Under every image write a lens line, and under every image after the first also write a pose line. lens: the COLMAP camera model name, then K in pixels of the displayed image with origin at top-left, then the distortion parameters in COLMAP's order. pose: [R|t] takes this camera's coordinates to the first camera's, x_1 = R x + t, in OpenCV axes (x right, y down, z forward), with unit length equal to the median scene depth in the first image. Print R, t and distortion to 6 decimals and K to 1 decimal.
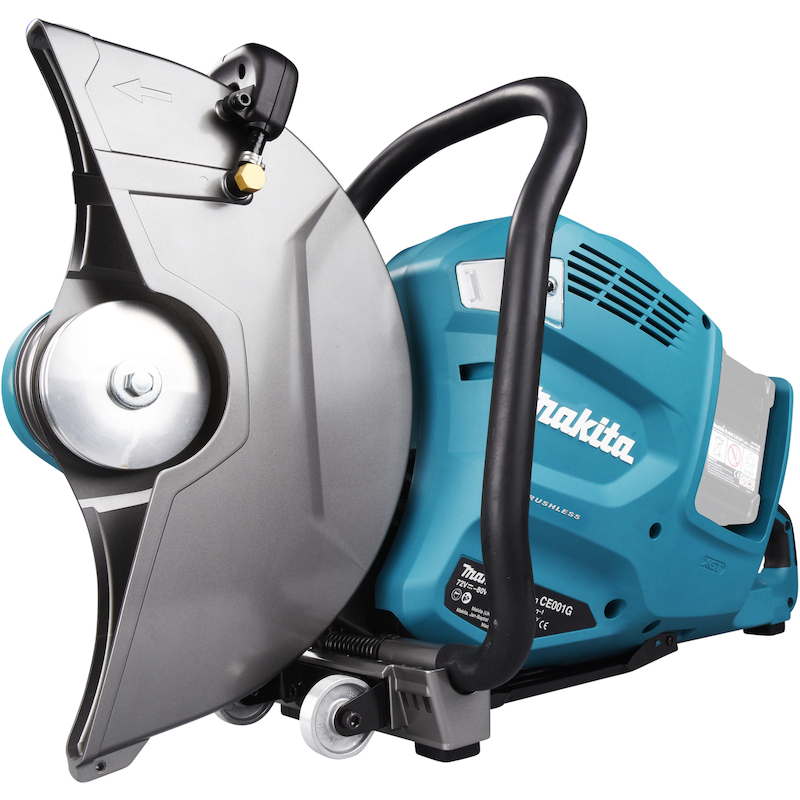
lens RADIAL K [[1024.7, 0, 517.5], [0, 1024.7, 399.9], [0, 0, 1]] dist [-0.012846, -0.082552]
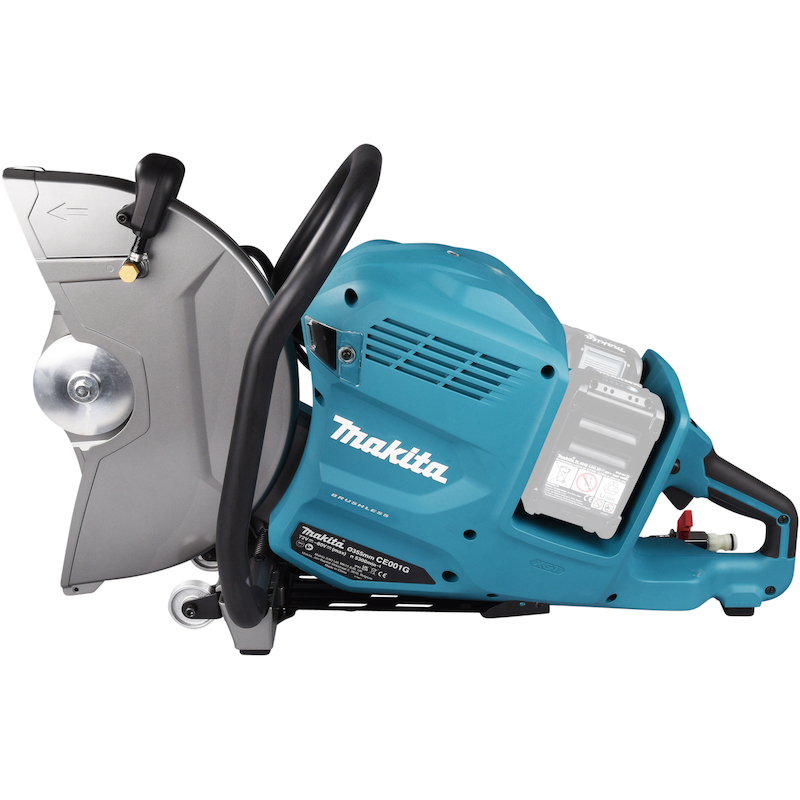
lens RADIAL K [[1372.8, 0, 457.2], [0, 1372.8, 401.3], [0, 0, 1]] dist [-0.011719, 0.140064]
pose [[0.740522, 0.280860, -0.610528, 1.138420], [-0.006705, 0.911524, 0.411193, -0.728047], [0.671998, -0.300404, 0.676887, -0.069059]]
